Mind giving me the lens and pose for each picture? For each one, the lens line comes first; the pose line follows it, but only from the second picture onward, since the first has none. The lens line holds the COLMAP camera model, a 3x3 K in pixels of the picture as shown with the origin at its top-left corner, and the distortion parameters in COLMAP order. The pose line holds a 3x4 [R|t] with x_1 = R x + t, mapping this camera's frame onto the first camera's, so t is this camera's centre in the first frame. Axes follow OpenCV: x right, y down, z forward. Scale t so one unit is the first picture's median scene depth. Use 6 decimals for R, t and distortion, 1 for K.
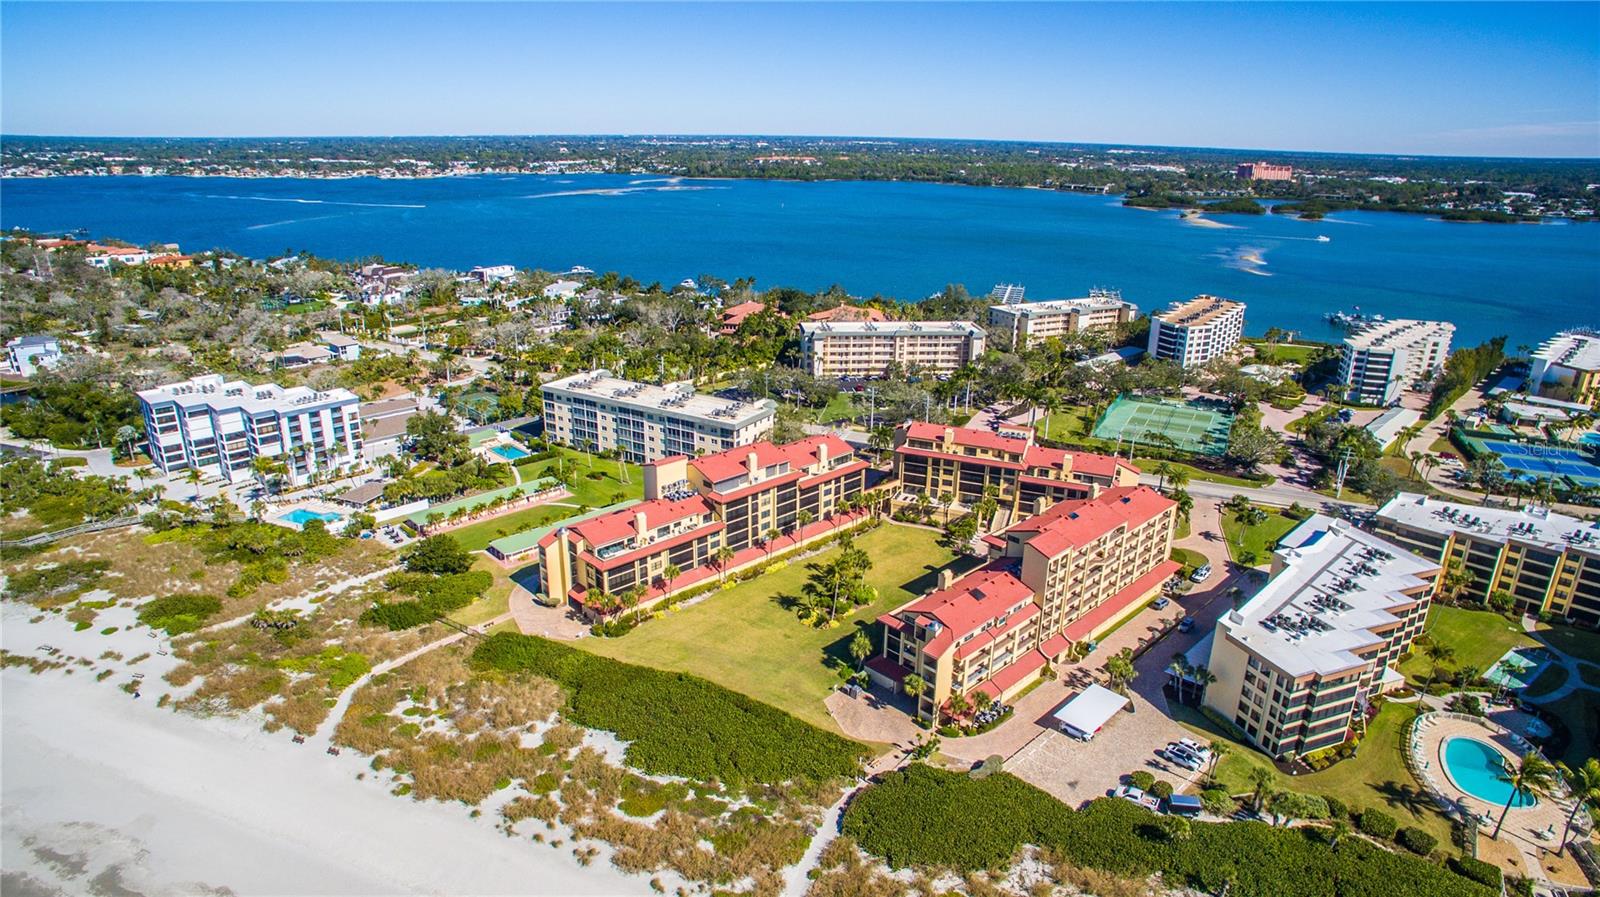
lens RADIAL K [[931.9, 0, 796.3], [0, 931.9, 452.2], [0, 0, 1]] dist [-0.120928, 0.085351]
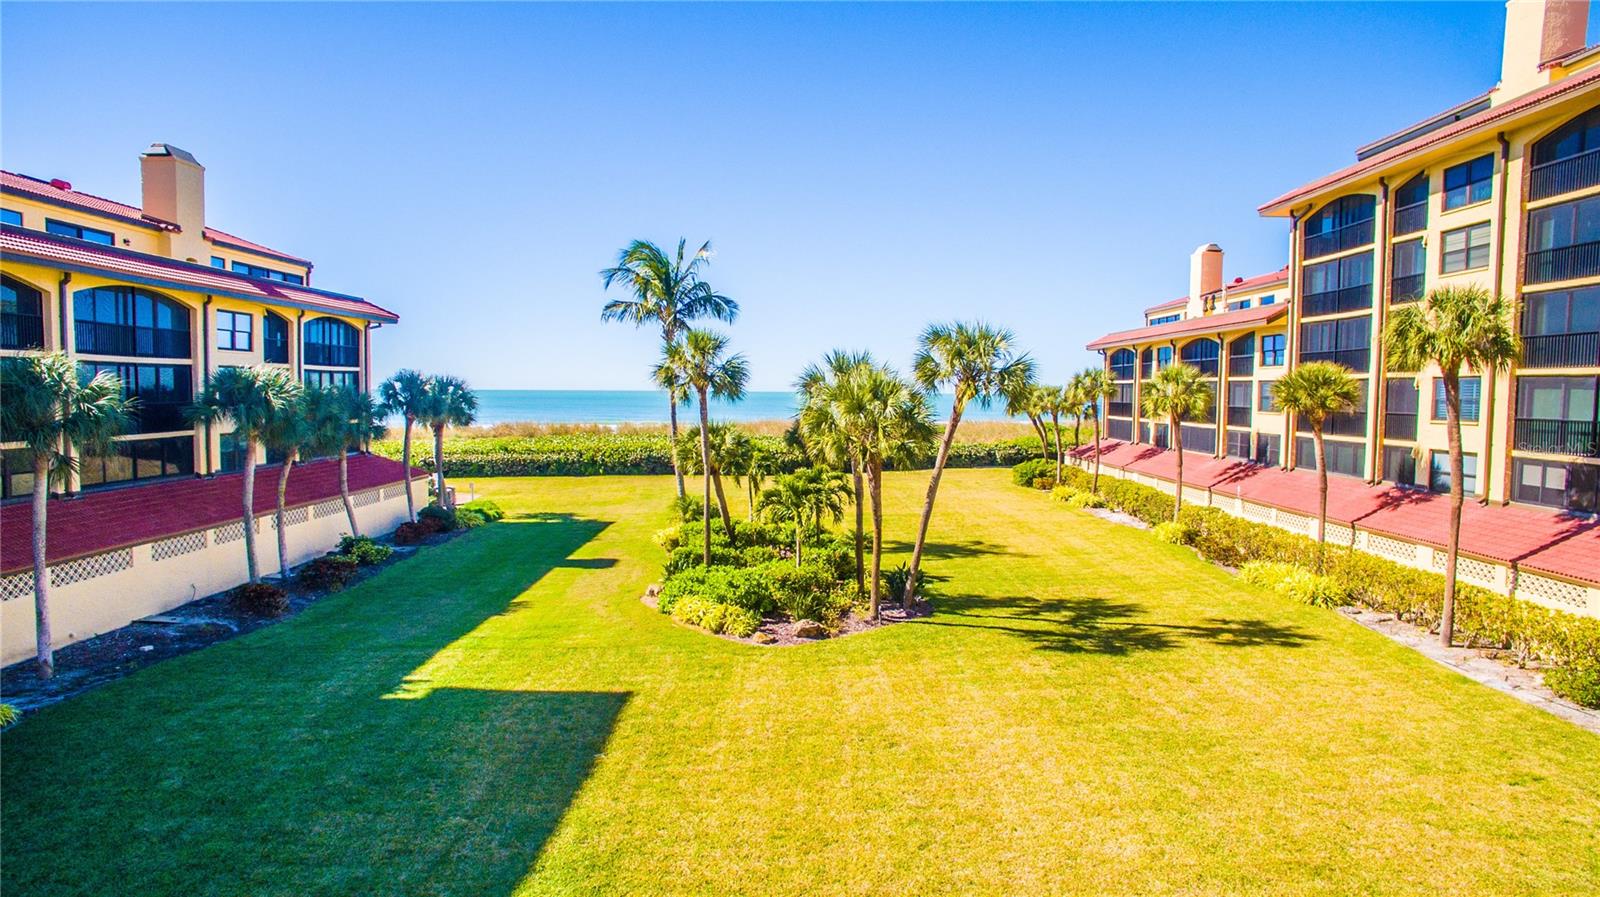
lens RADIAL K [[931.9, 0, 796.3], [0, 931.9, 452.2], [0, 0, 1]] dist [-0.120928, 0.085351]
pose [[-0.697603, 0.024619, -0.716062, 0.157036], [-0.257570, 0.923980, 0.282697, 0.066248], [0.668587, 0.381647, -0.638230, 0.931916]]
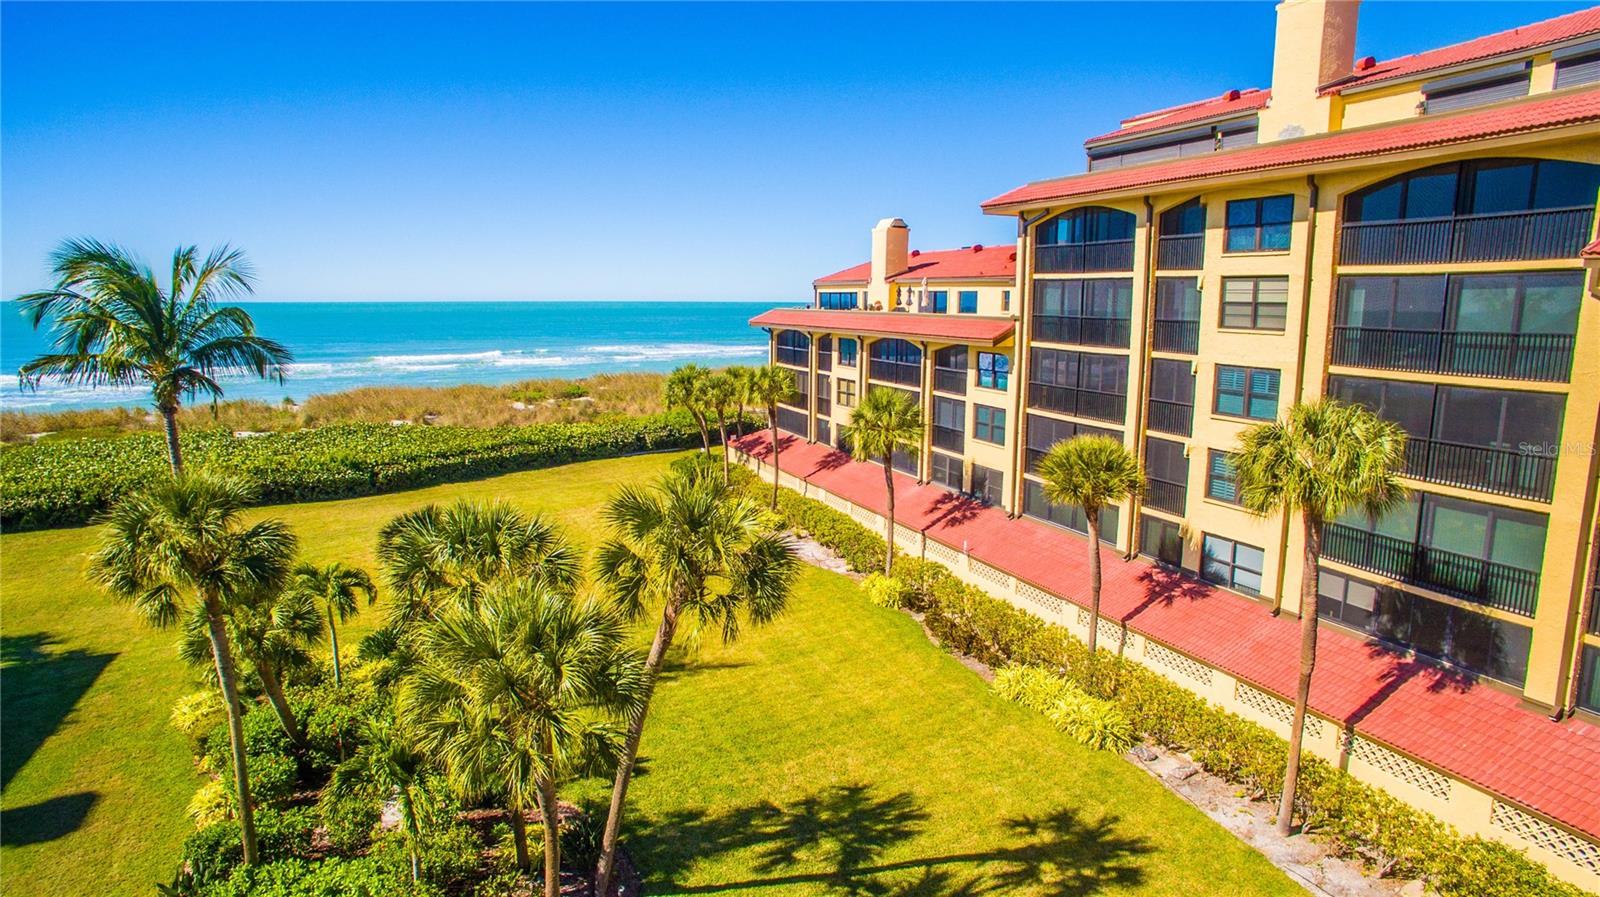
lens RADIAL K [[931.9, 0, 796.3], [0, 931.9, 452.2], [0, 0, 1]] dist [-0.120928, 0.085351]
pose [[-0.361598, 0.132280, -0.922903, 0.113571], [-0.322989, 0.910813, 0.257096, 0.055182], [0.874600, 0.391052, -0.286623, 0.886883]]
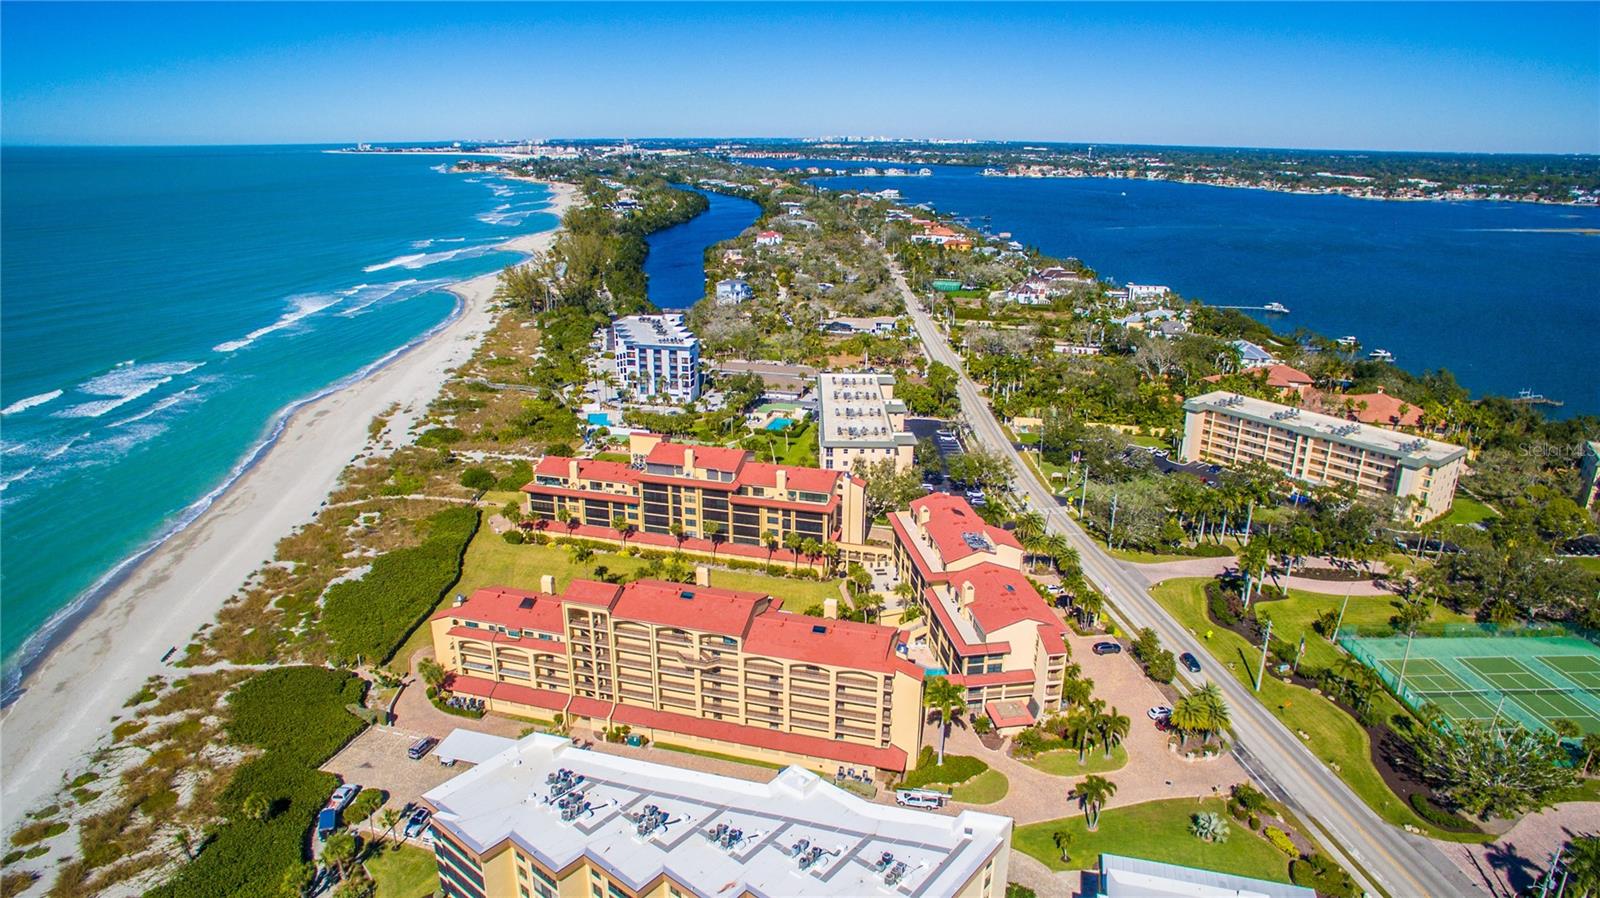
lens RADIAL K [[958.4, 0, 796.0], [0, 958.4, 452.9], [0, 0, 1]] dist [-0.126076, 0.092771]
pose [[0.510278, 0.264871, -0.818205, 0.790922], [-0.281791, 0.950365, 0.131913, -0.151022], [0.812533, 0.163250, 0.559588, 0.443682]]
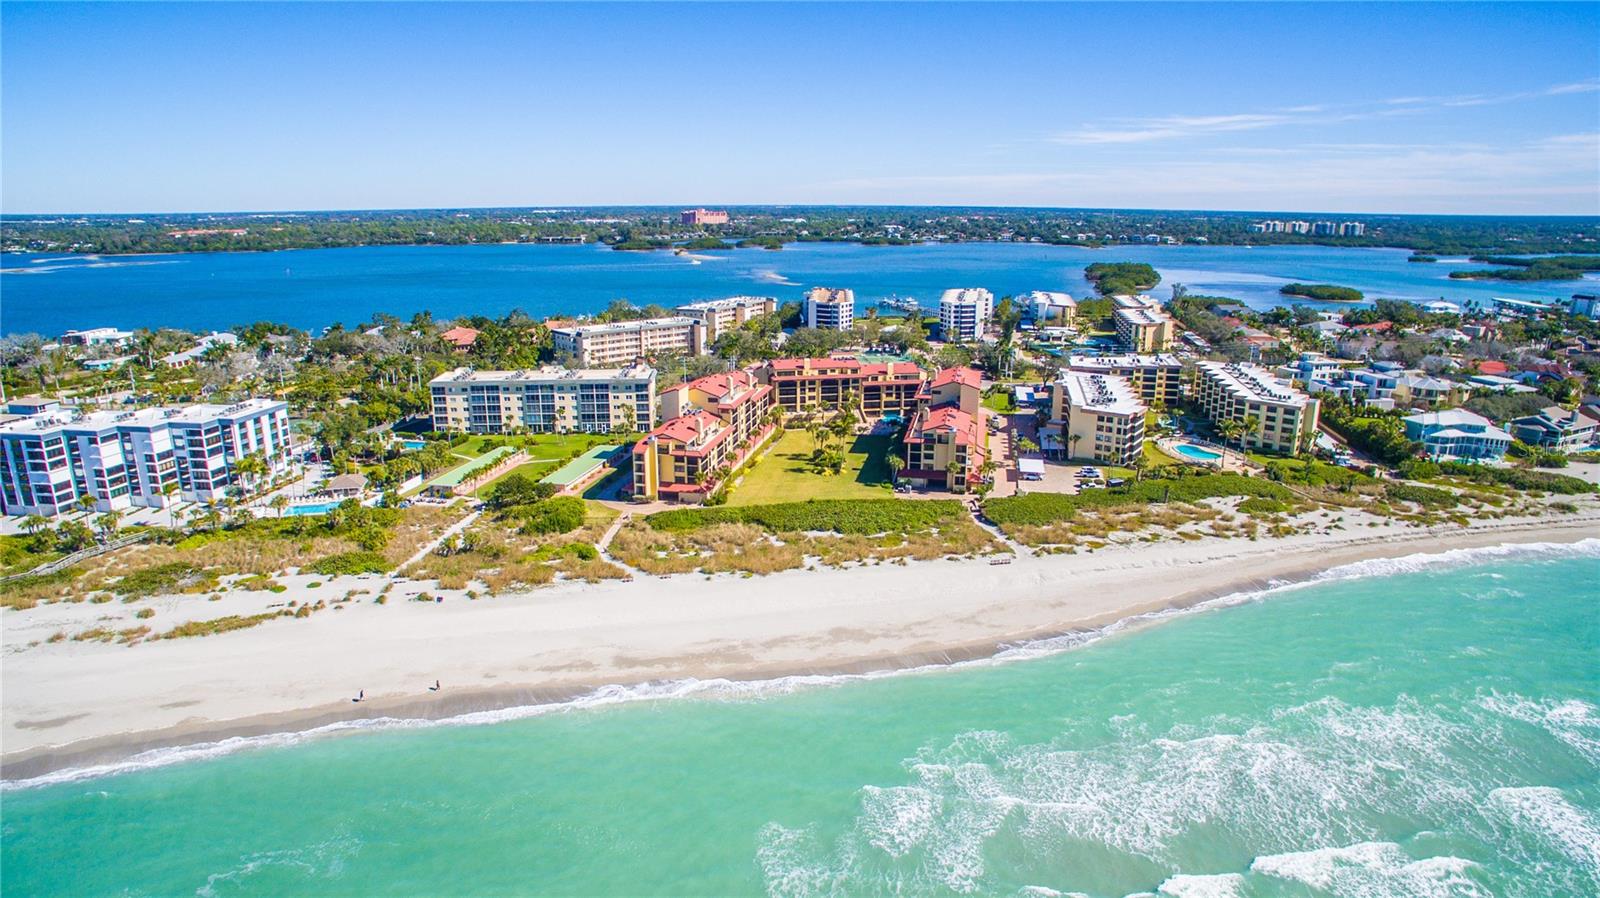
lens RADIAL K [[958.4, 0, 796.0], [0, 958.4, 452.9], [0, 0, 1]] dist [-0.126076, 0.092771]
pose [[0.825331, -0.157711, 0.542177, -0.642477], [0.196464, 0.980413, -0.013880, 0.129566], [-0.529369, 0.117974, 0.840149, -0.157326]]
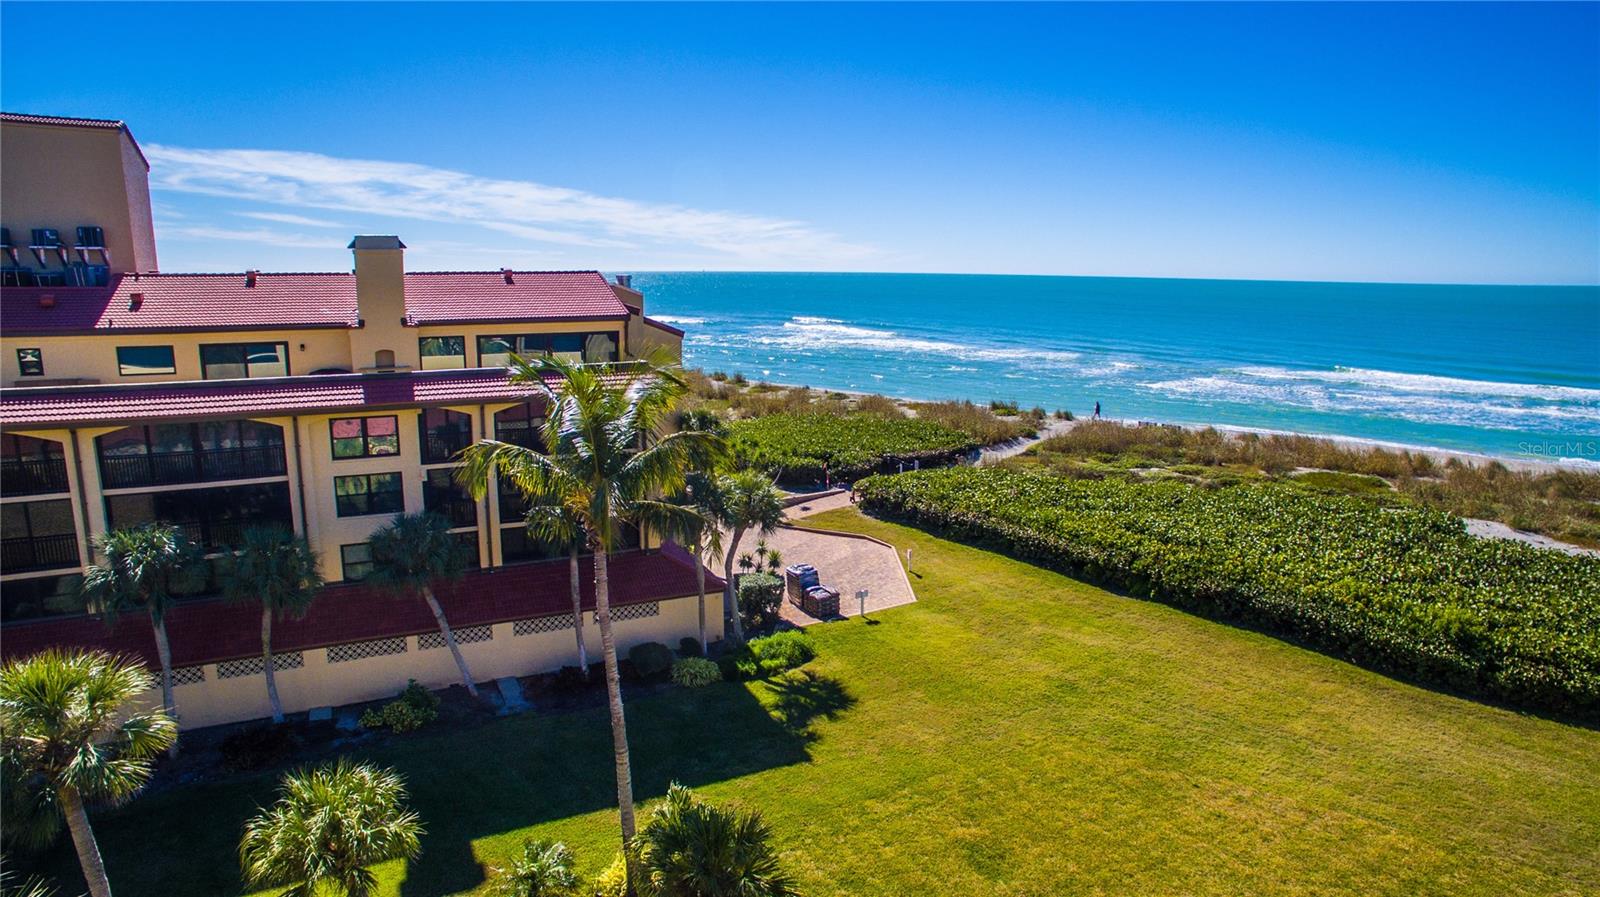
lens RADIAL K [[940.6, 0, 800.0], [0, 940.6, 448.5], [0, 0, 1]] dist [-0.120122, 0.091095]
pose [[-0.948517, -0.080047, 0.306444, -0.017176], [0.085826, 0.866377, 0.491960, 0.048501], [-0.304877, 0.492933, -0.814903, 0.851798]]
